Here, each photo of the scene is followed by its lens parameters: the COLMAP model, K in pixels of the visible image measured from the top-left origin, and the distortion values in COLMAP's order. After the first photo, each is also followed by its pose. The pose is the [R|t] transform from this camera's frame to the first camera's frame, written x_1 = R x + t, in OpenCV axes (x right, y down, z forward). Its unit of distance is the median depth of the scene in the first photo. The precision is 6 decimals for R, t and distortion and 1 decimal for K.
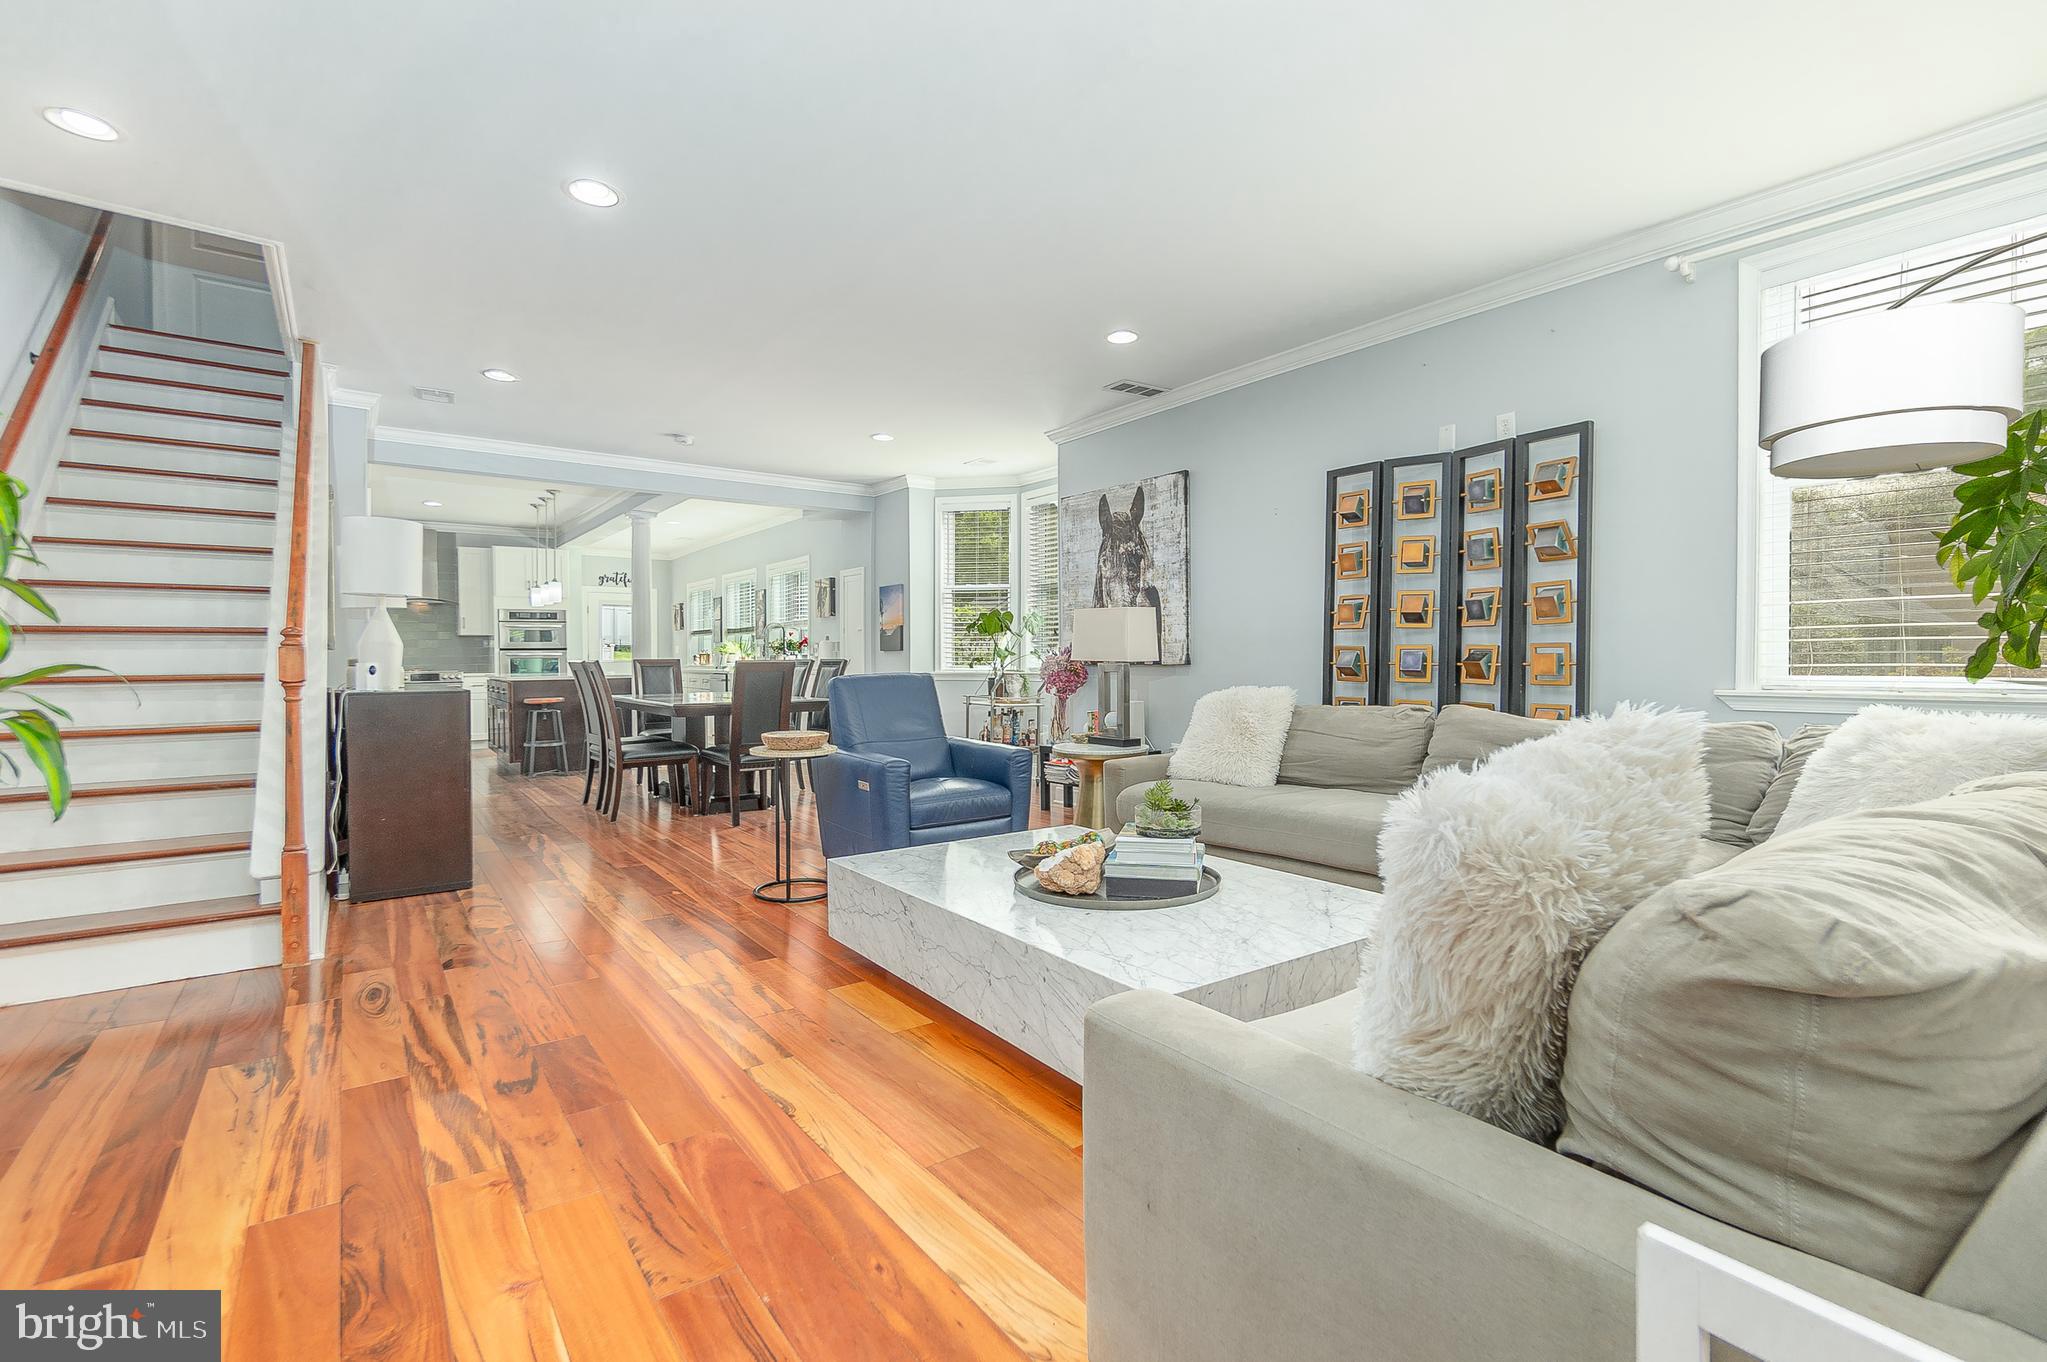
lens RADIAL K [[939.2, 0, 1015.3], [0, 939.2, 681.9], [0, 0, 1]] dist [0.004942, -0.000803]
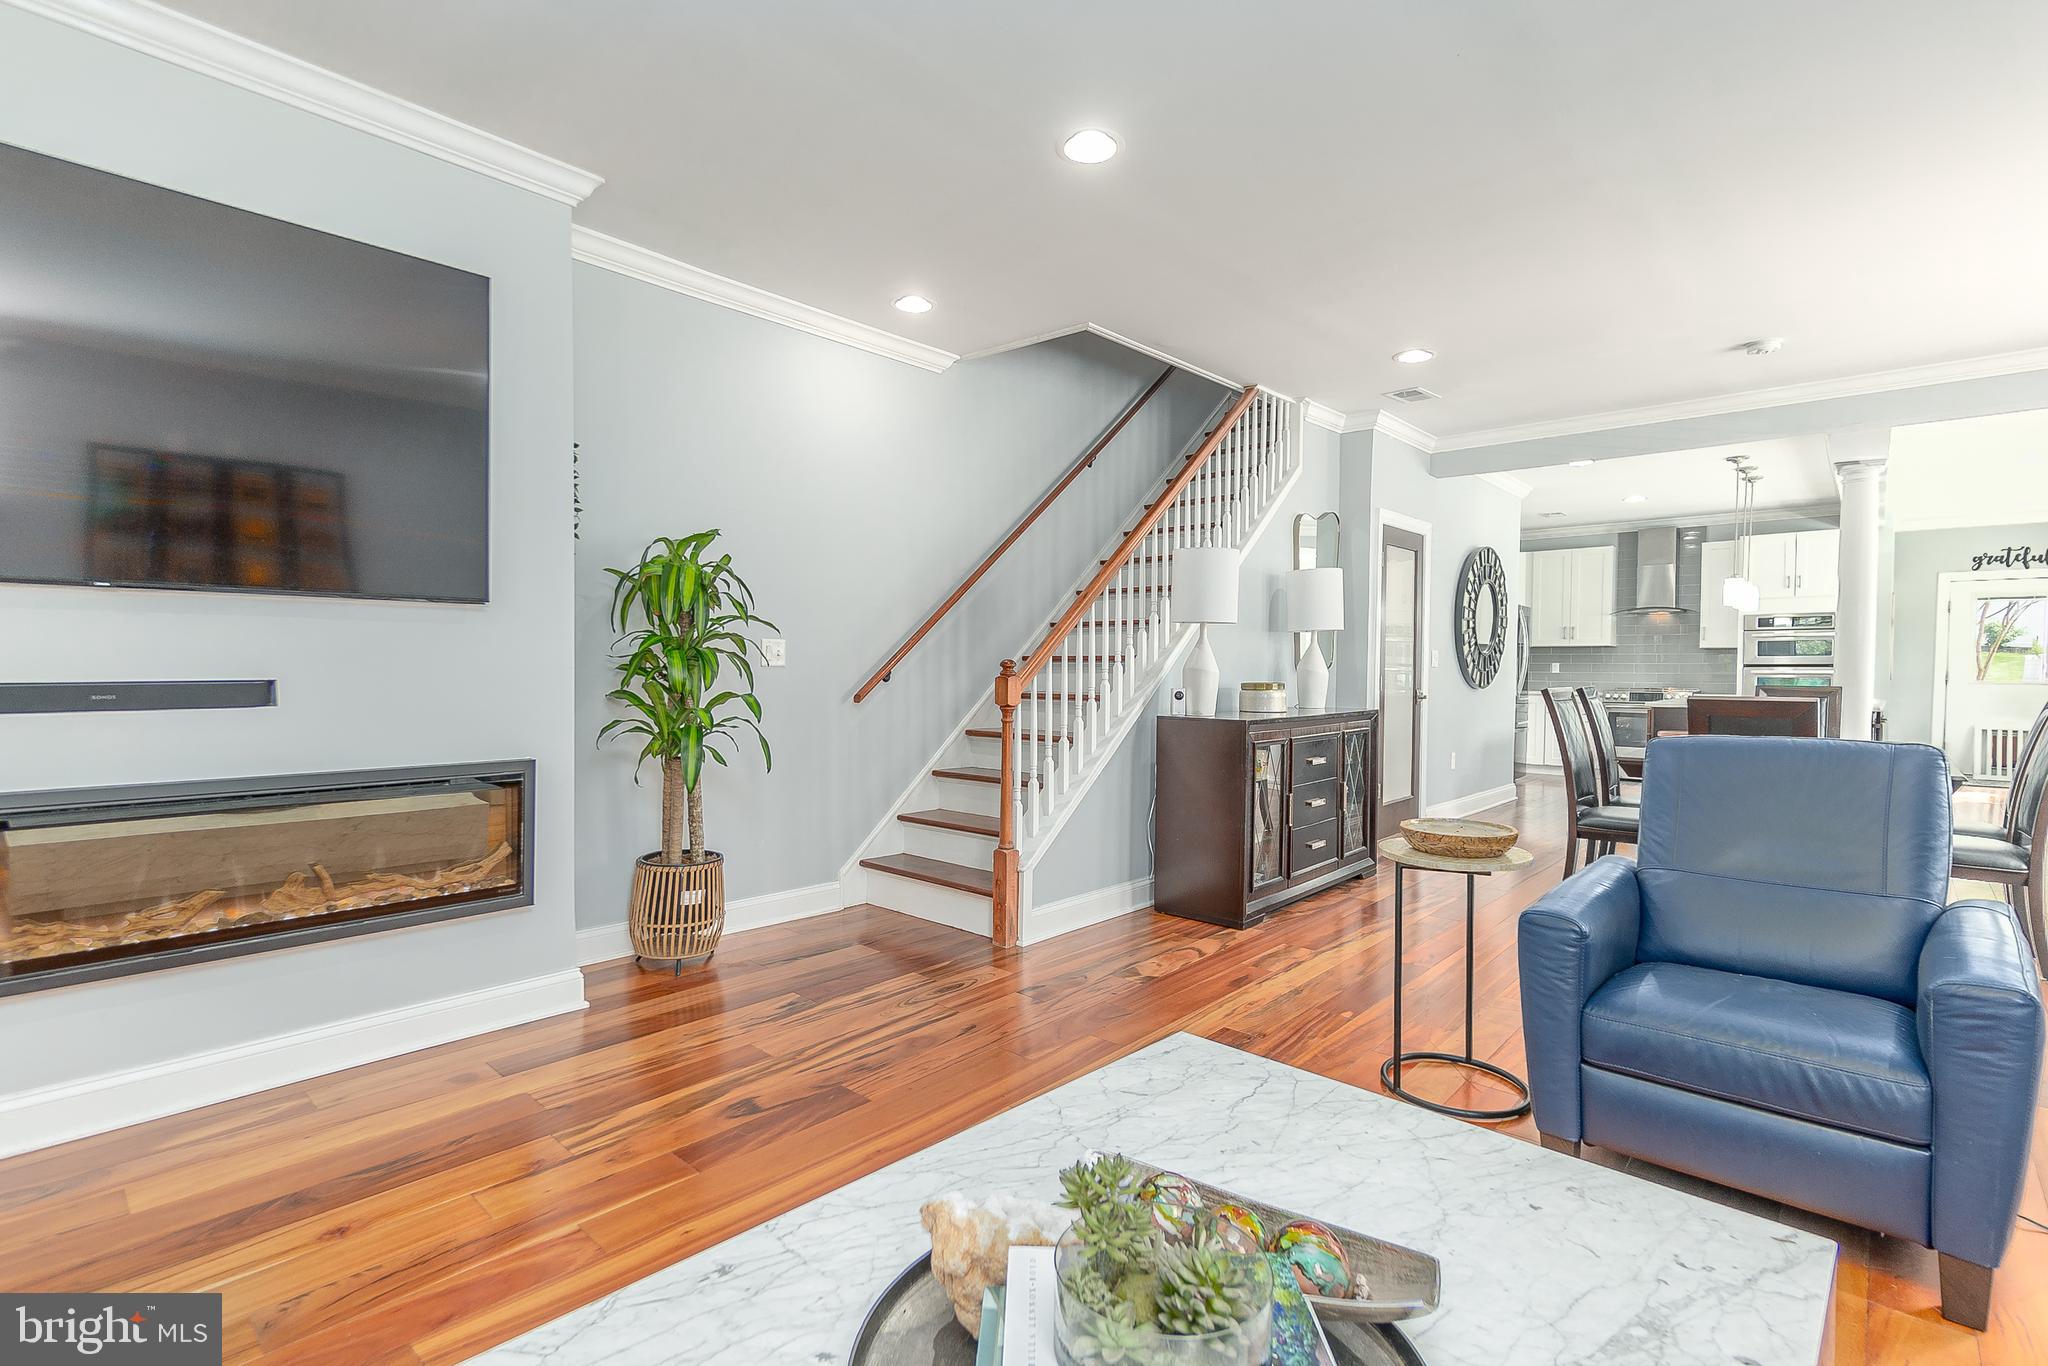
lens RADIAL K [[939.7, 0, 1015.8], [0, 939.7, 683.9], [0, 0, 1]] dist [0.004942, -0.000803]
pose [[0.207738, 0.021478, -0.977949, 0.261592], [-0.028947, 0.999456, 0.015802, -0.031374], [0.977756, 0.025026, 0.208246, 0.514728]]
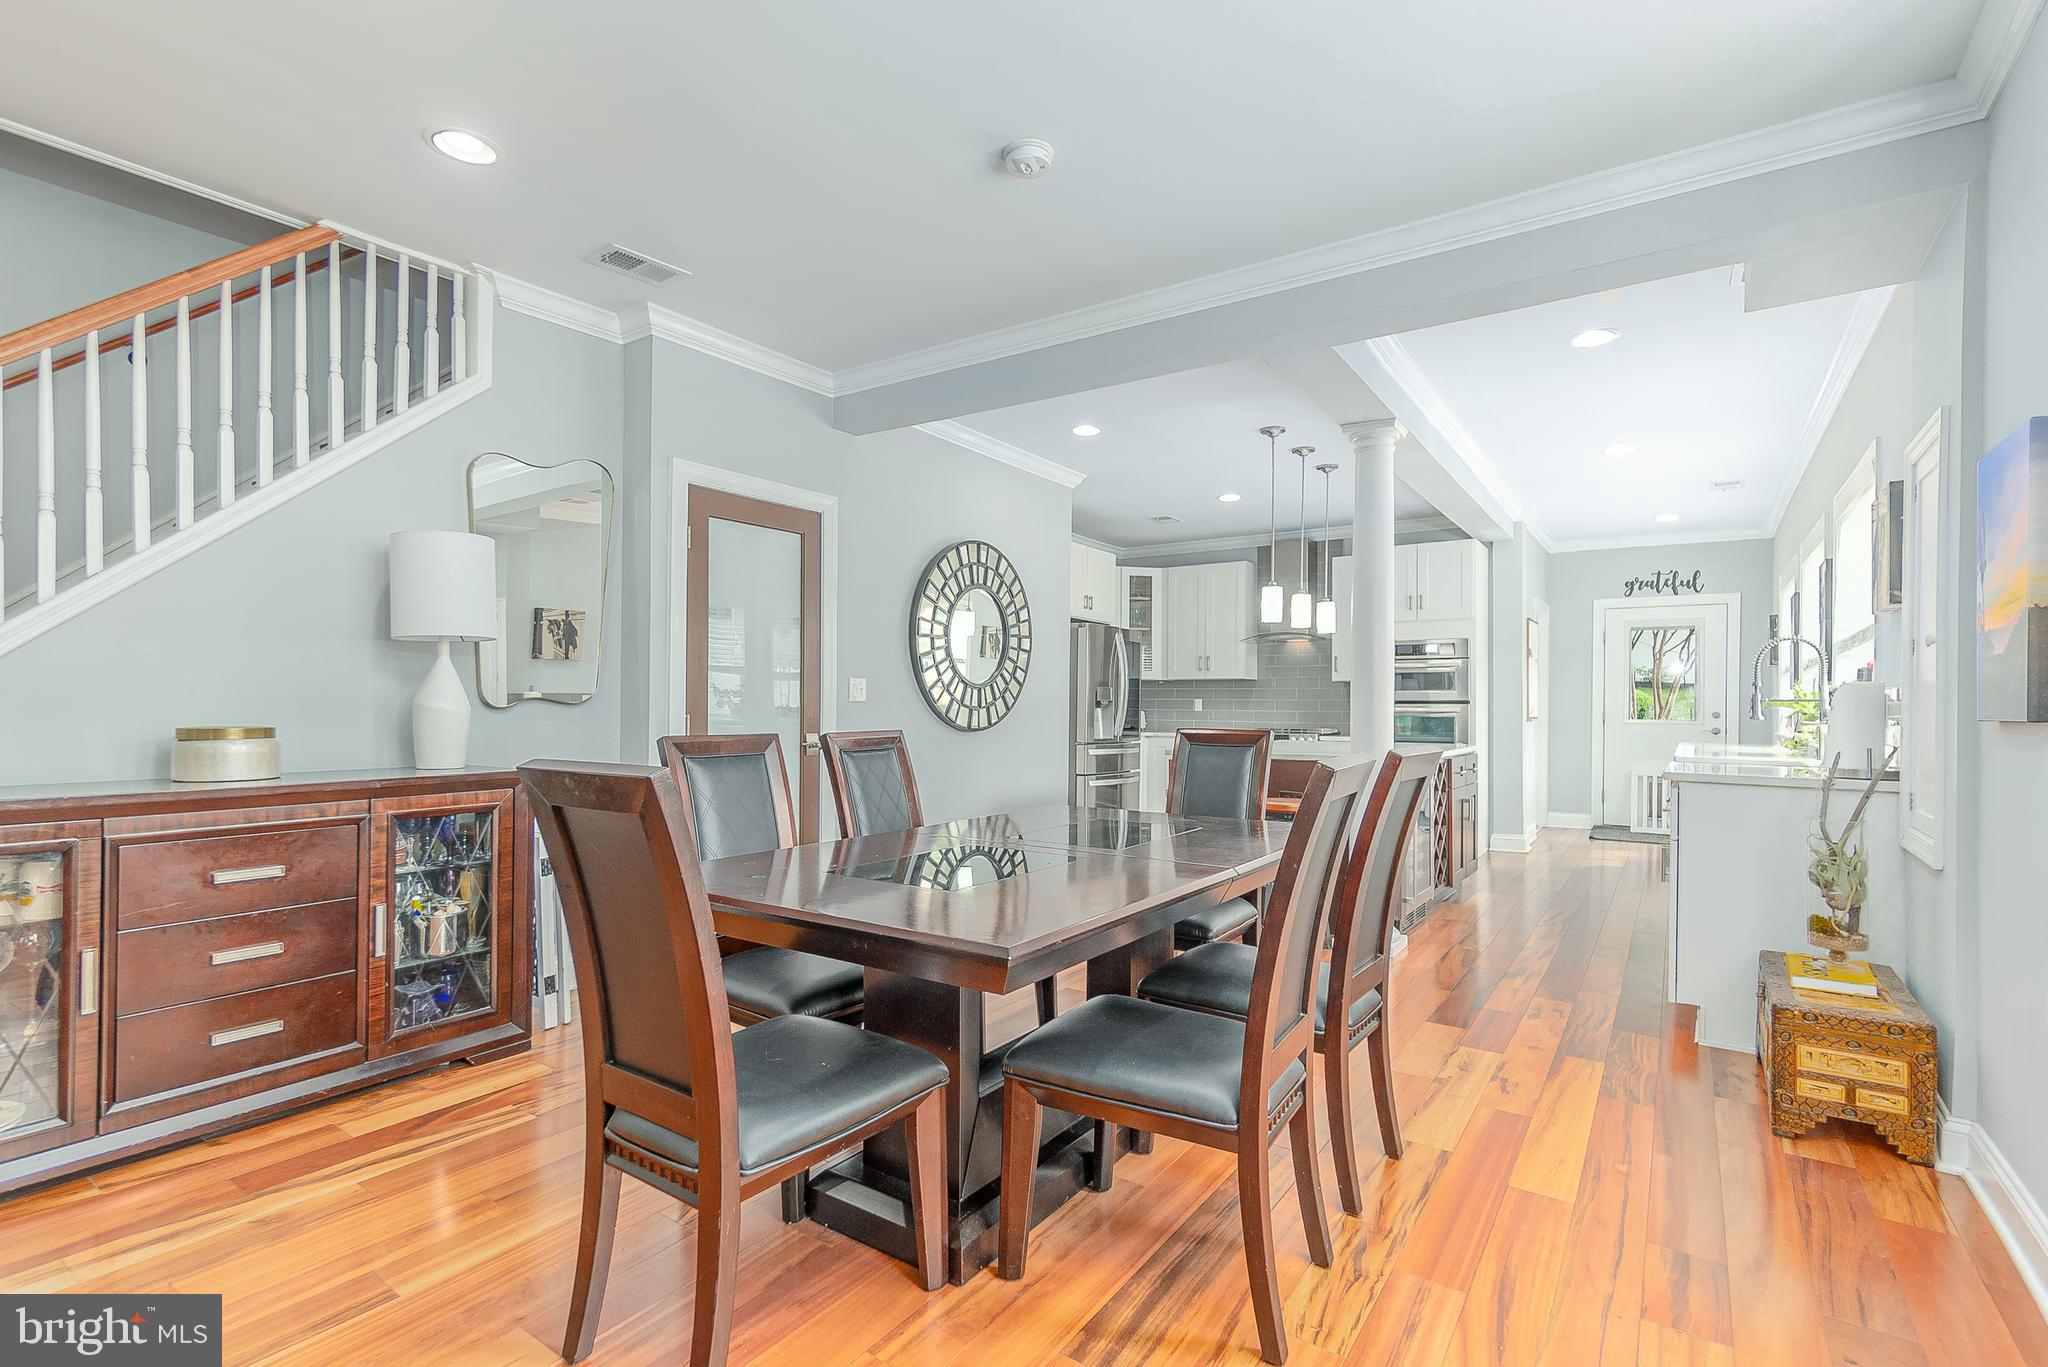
lens RADIAL K [[950.6, 0, 1020.8], [0, 950.6, 697.6], [0, 0, 1]] dist [0.001522, 0.000139]
pose [[0.340820, -0.000051, -0.940128, 0.014452], [-0.032487, 0.999402, -0.011832, -0.050903], [0.939567, 0.034575, 0.340615, 1.247214]]
